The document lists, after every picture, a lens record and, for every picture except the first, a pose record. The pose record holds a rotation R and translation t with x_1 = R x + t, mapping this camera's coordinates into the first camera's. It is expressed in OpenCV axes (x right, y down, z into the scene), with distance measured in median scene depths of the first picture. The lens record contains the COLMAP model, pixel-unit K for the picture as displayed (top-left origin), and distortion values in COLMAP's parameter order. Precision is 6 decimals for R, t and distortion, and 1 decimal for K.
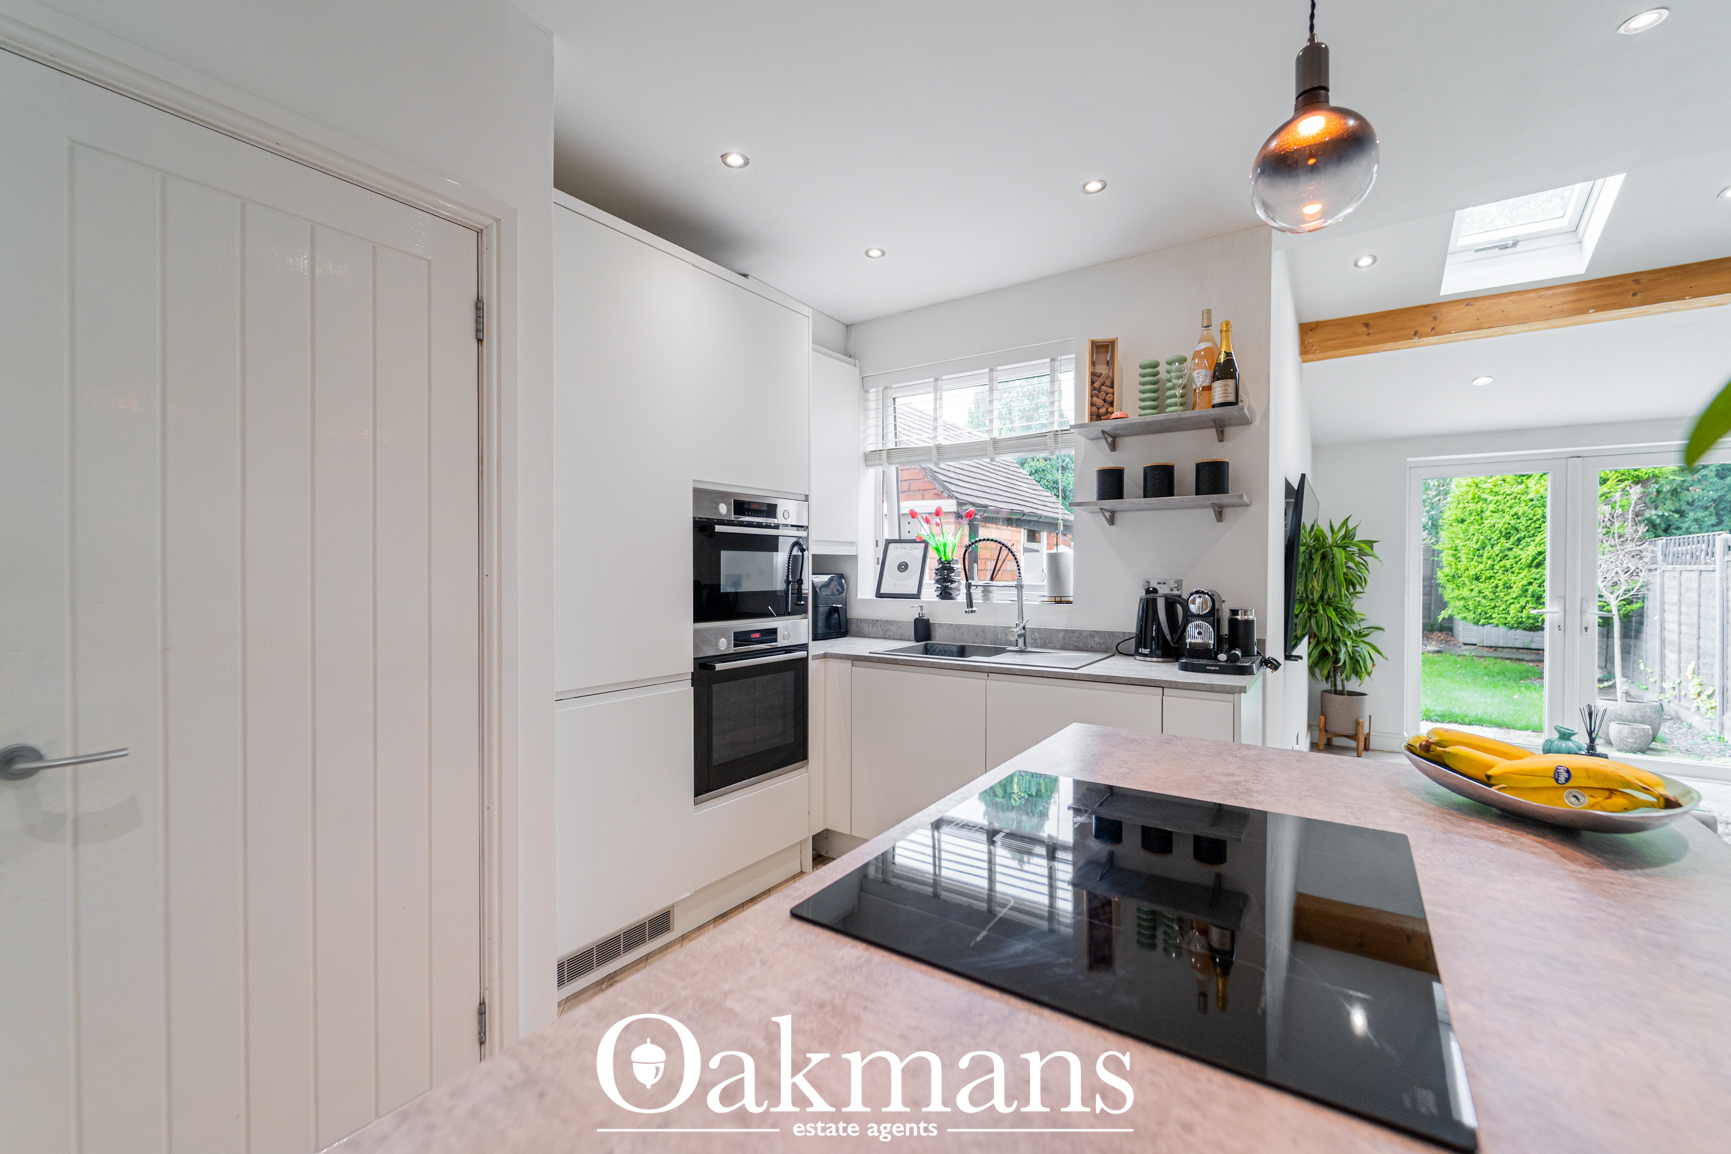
lens RADIAL K [[706.2, 0, 871.3], [0, 706.2, 576.0], [0, 0, 1]] dist [0.003422, -0.002454]
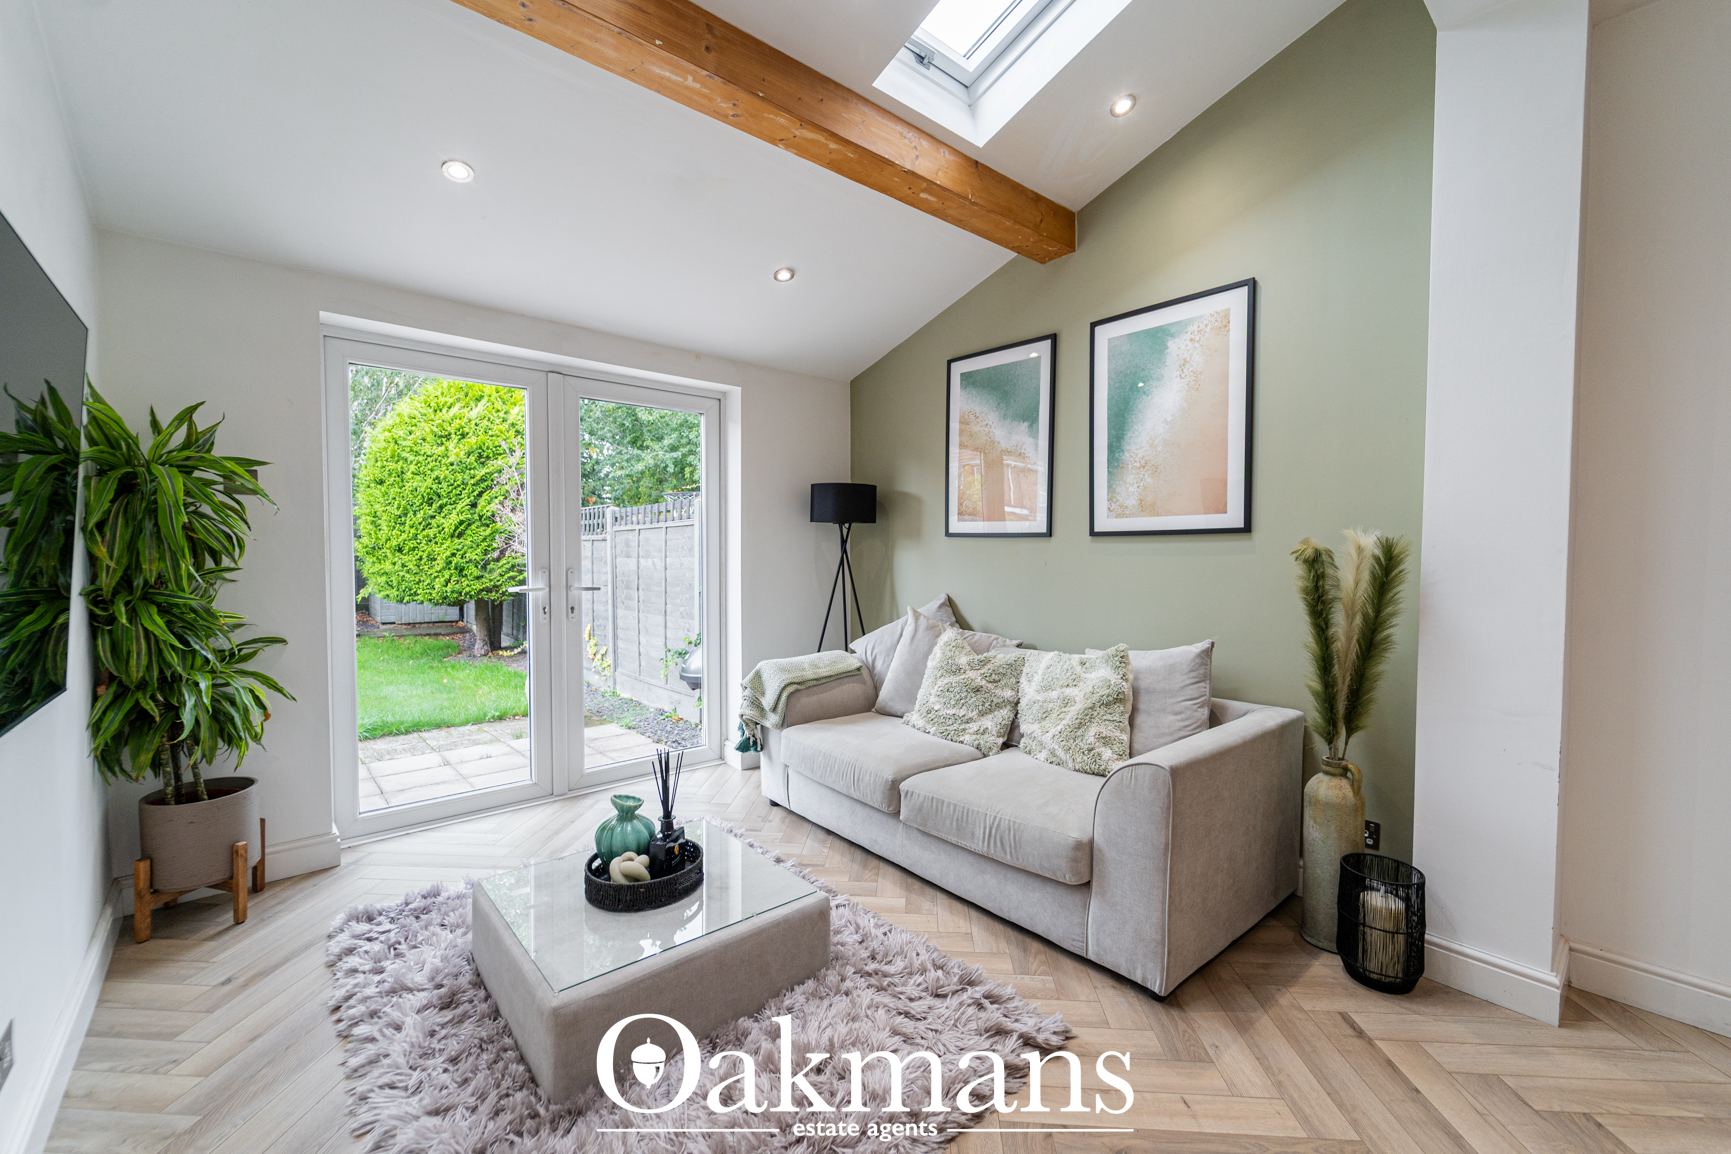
lens RADIAL K [[706.2, 0, 871.3], [0, 706.2, 576.0], [0, 0, 1]] dist [0.003422, -0.002454]
pose [[0.251391, -0.038350, 0.967126, 0.452510], [0.005703, 0.999256, 0.038142, 0.015822], [-0.967869, -0.004073, 0.251422, 0.617591]]
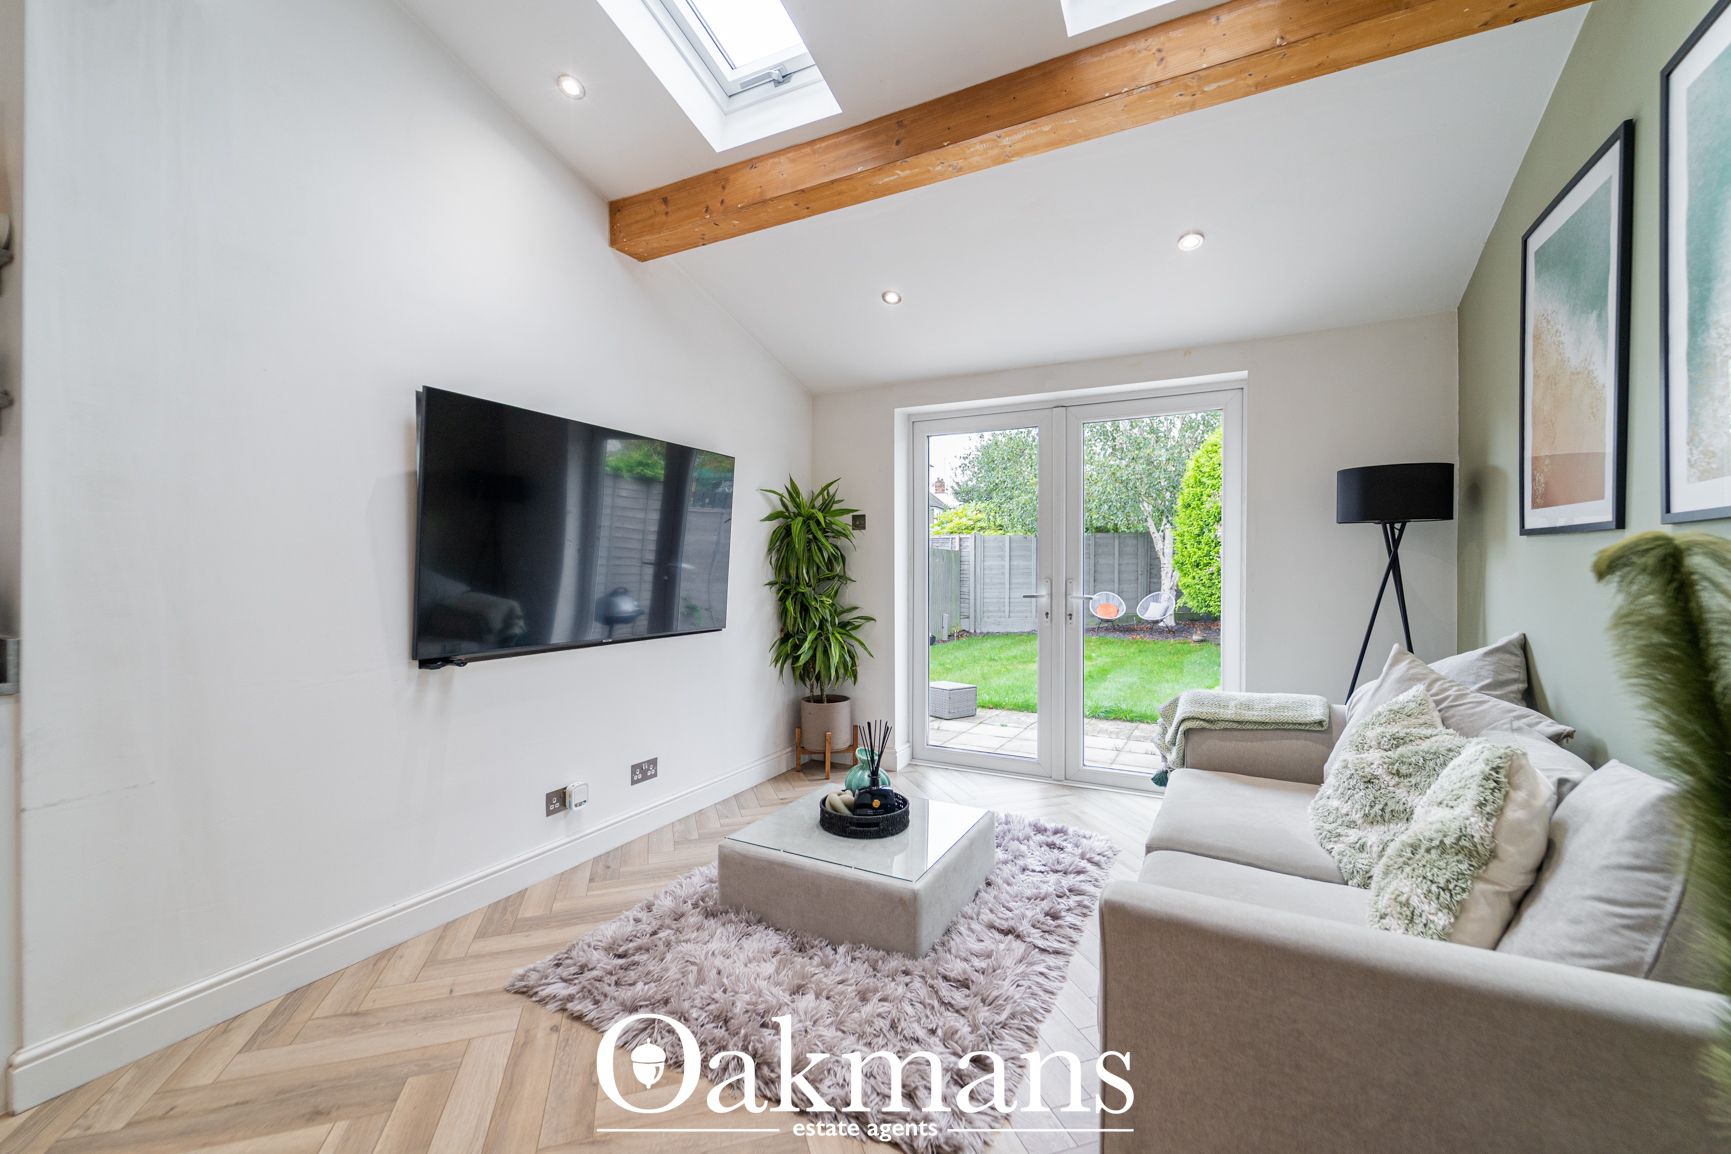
lens RADIAL K [[706.2, 0, 871.3], [0, 706.2, 576.0], [0, 0, 1]] dist [0.003422, -0.002454]
pose [[0.993304, -0.004725, 0.115432, 0.833035], [0.003919, 0.999966, 0.007203, 0.025751], [-0.115462, -0.006702, 0.993289, 0.255628]]
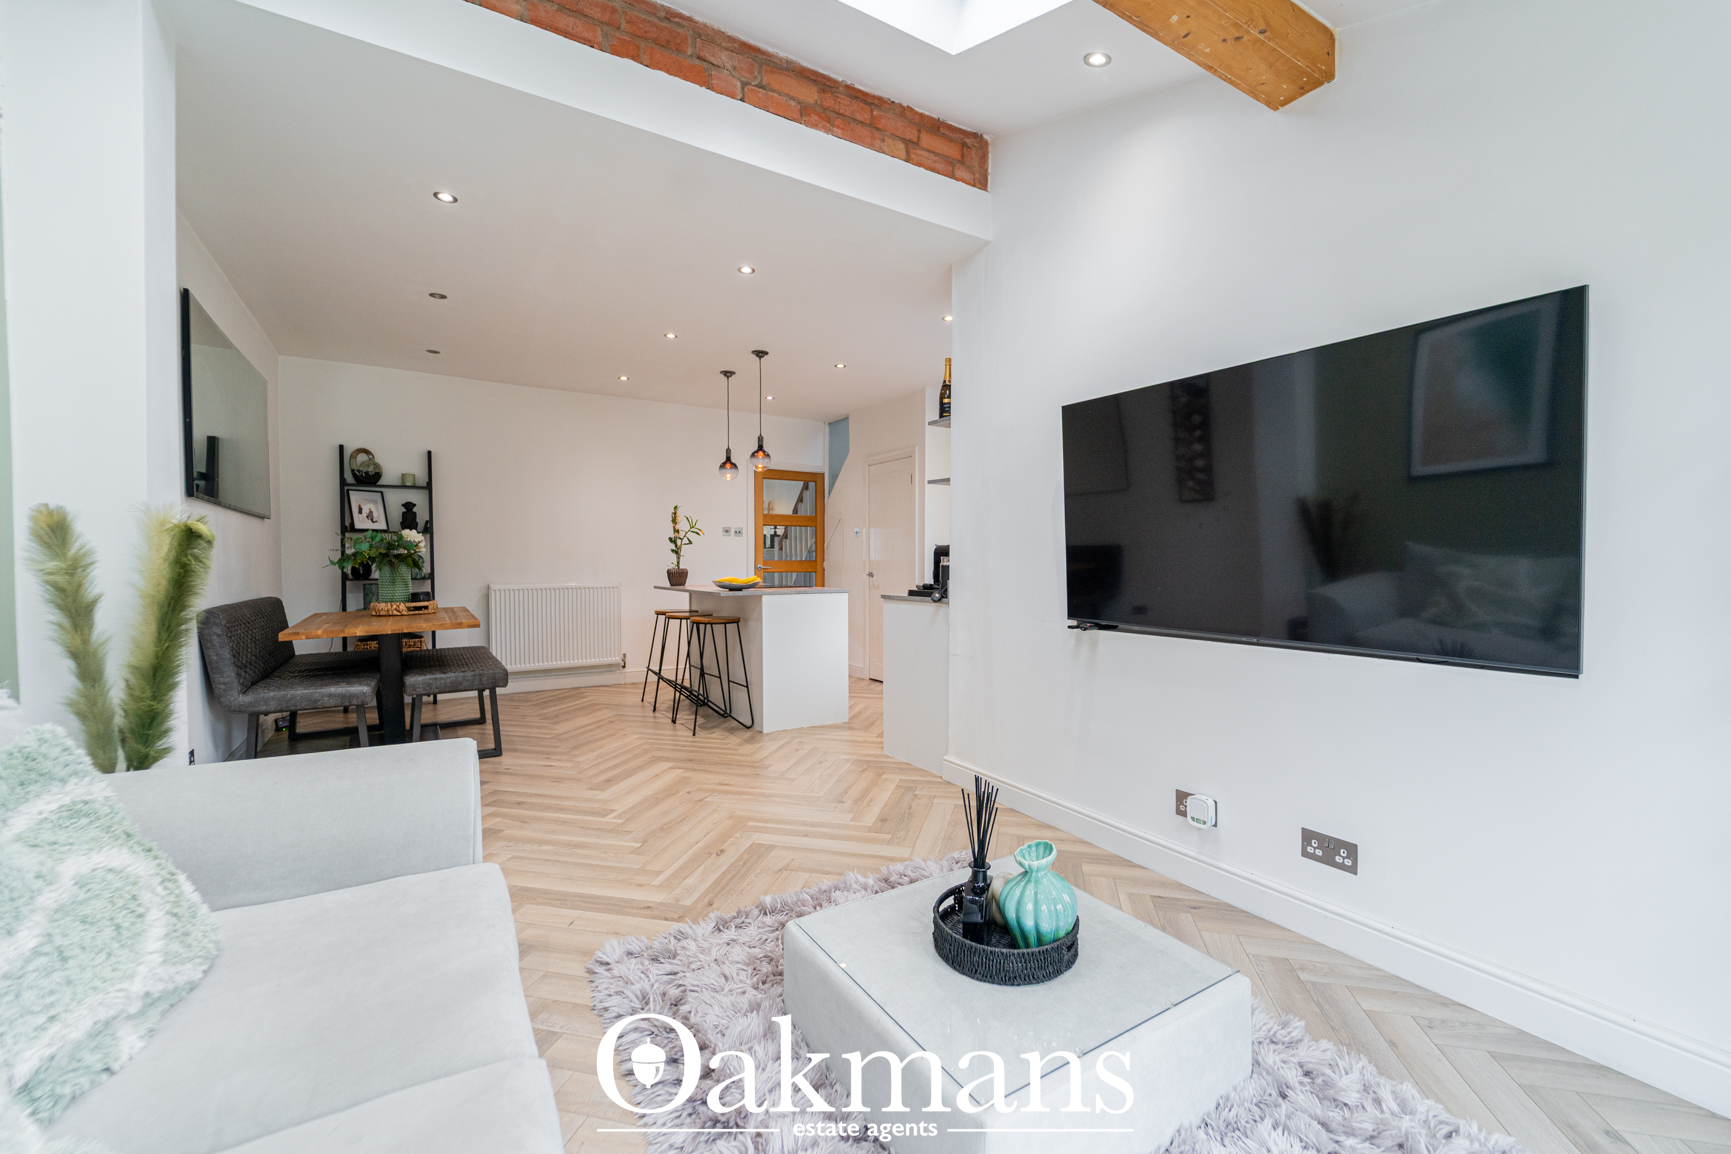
lens RADIAL K [[706.2, 0, 871.3], [0, 706.2, 576.0], [0, 0, 1]] dist [0.003422, -0.002454]
pose [[-0.404703, 0.017849, -0.914274, 1.302863], [-0.007173, 0.999717, 0.022692, 0.036038], [0.914420, 0.015742, -0.404461, 0.996524]]
